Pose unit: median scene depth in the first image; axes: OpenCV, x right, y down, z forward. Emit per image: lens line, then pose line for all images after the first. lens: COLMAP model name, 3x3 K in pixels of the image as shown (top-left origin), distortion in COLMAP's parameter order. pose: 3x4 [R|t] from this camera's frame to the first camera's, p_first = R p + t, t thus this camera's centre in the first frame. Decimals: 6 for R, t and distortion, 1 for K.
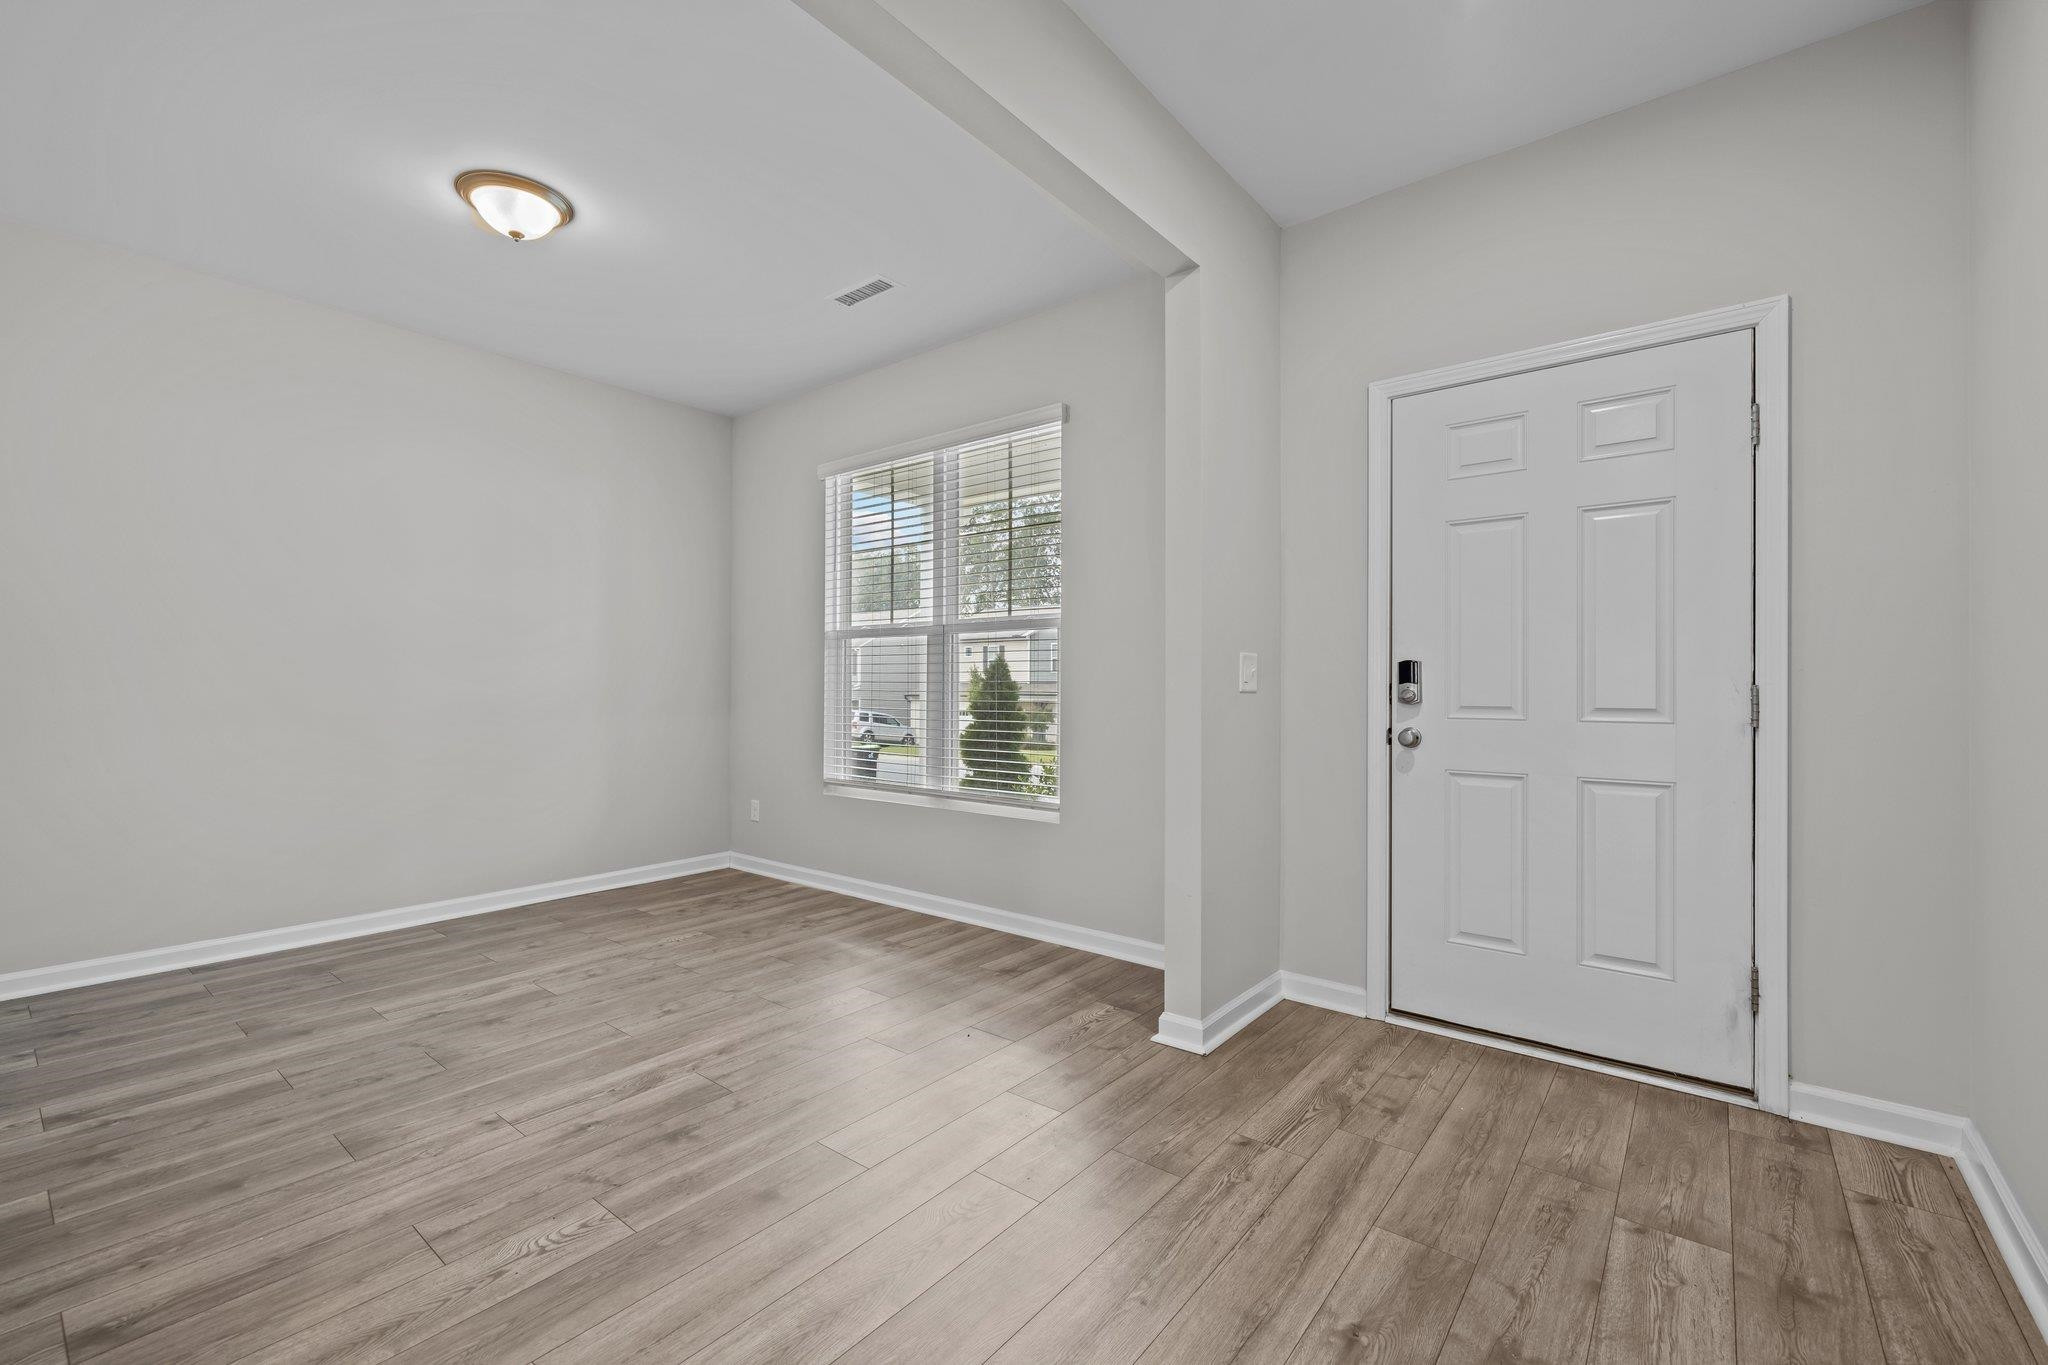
lens RADIAL K [[863.0, 0, 1018.5], [0, 863.0, 678.3], [0, 0, 1]] dist [0.002055, -0.000249]
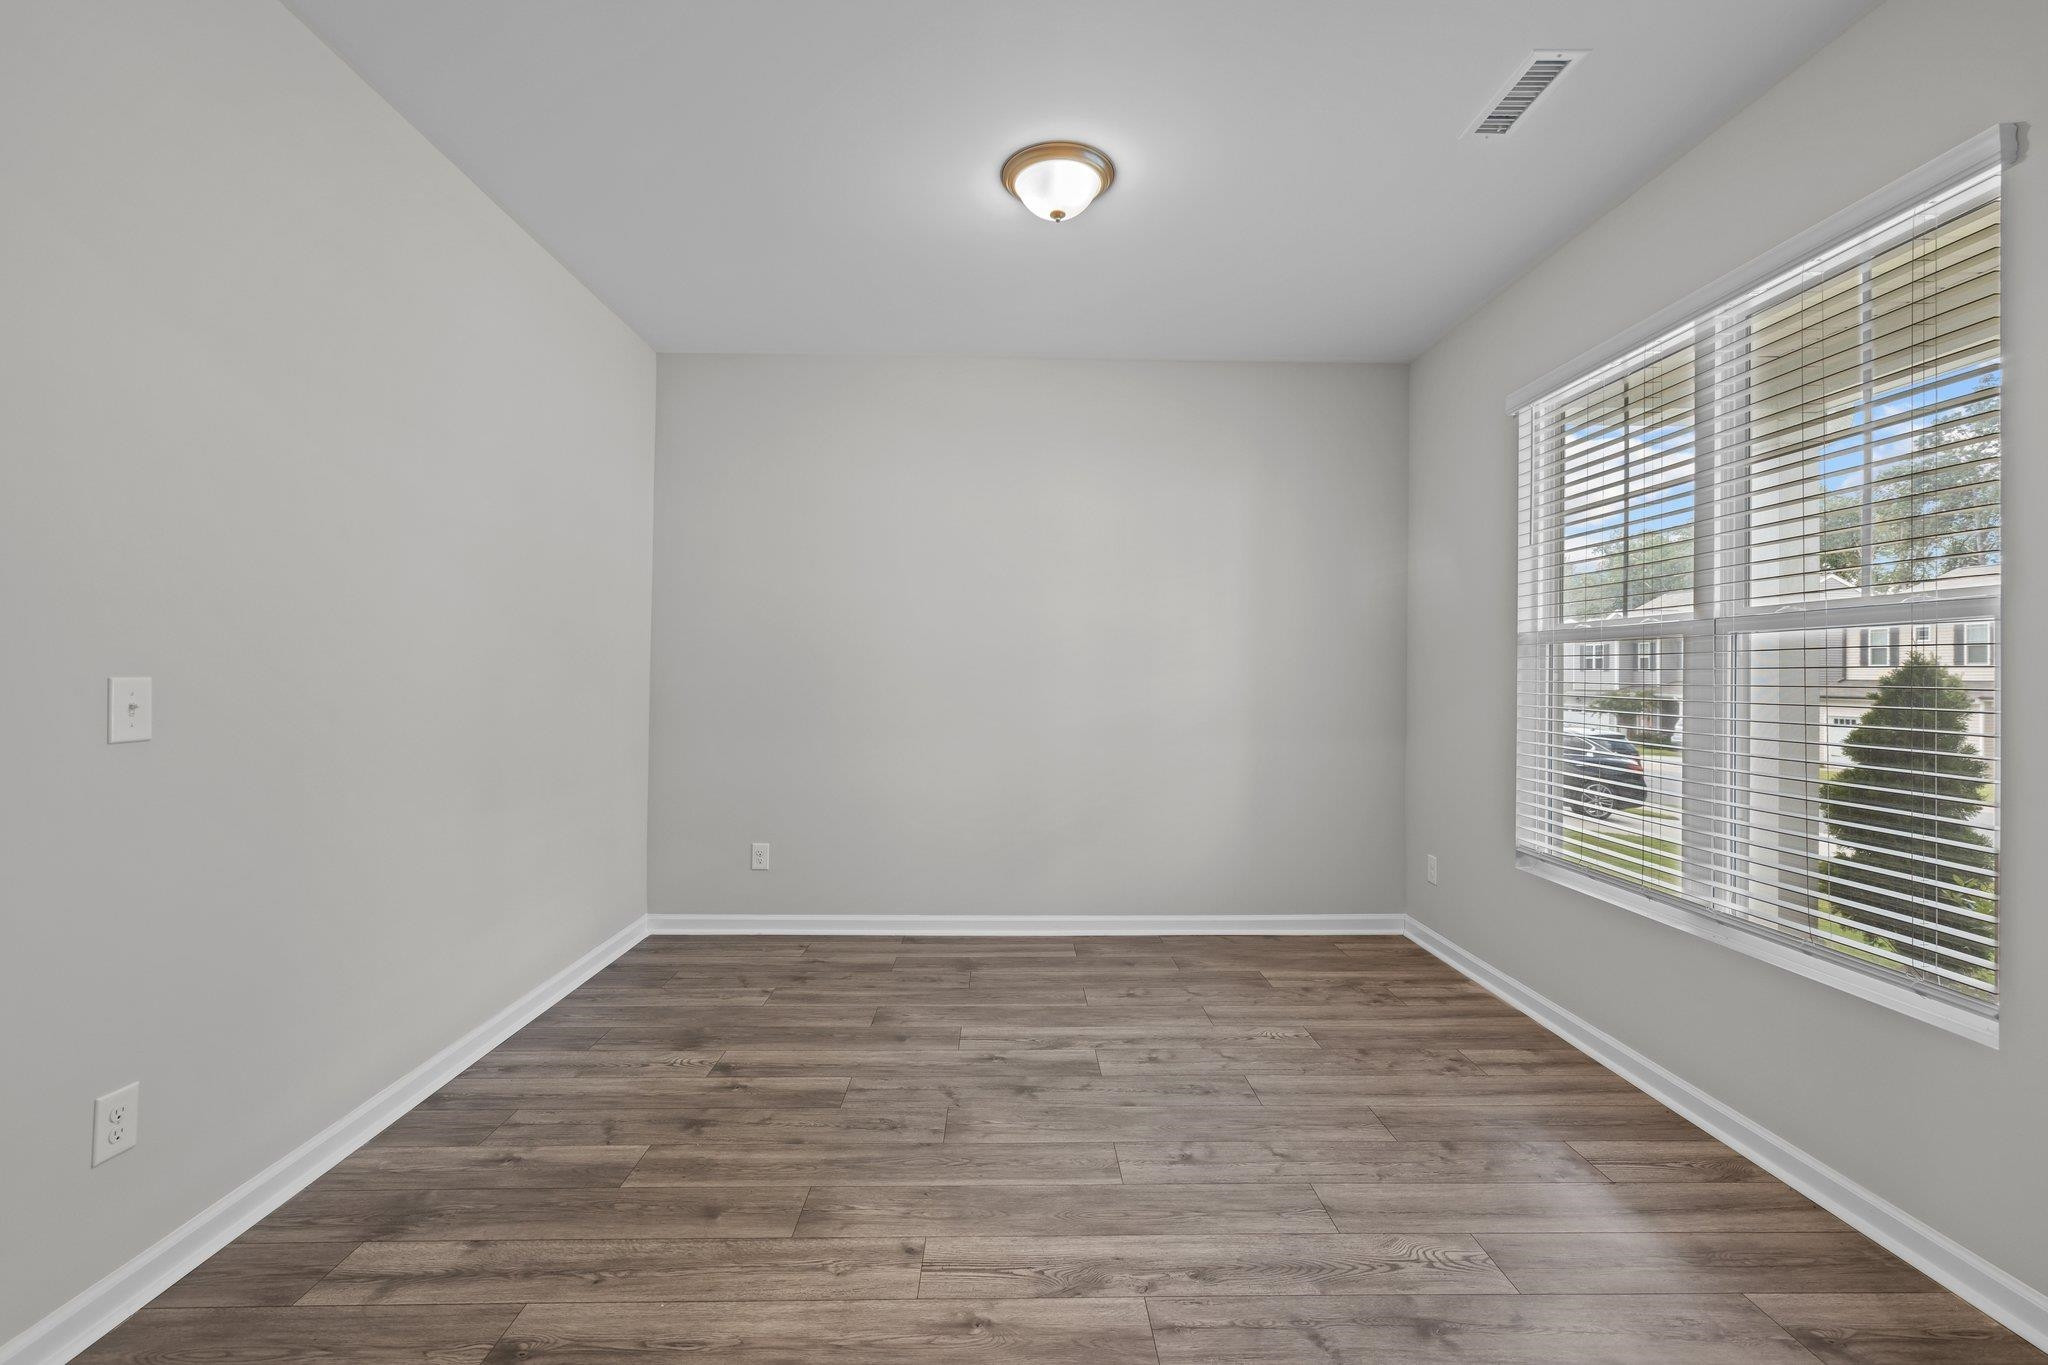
lens RADIAL K [[863.0, 0, 1023.3], [0, 863.0, 668.6], [0, 0, 1]] dist [0.002055, -0.000249]
pose [[0.646125, -0.003152, -0.763225, 0.085354], [0.001420, 0.999995, -0.002927, -0.043090], [0.763230, 0.000807, 0.646126, 0.425248]]
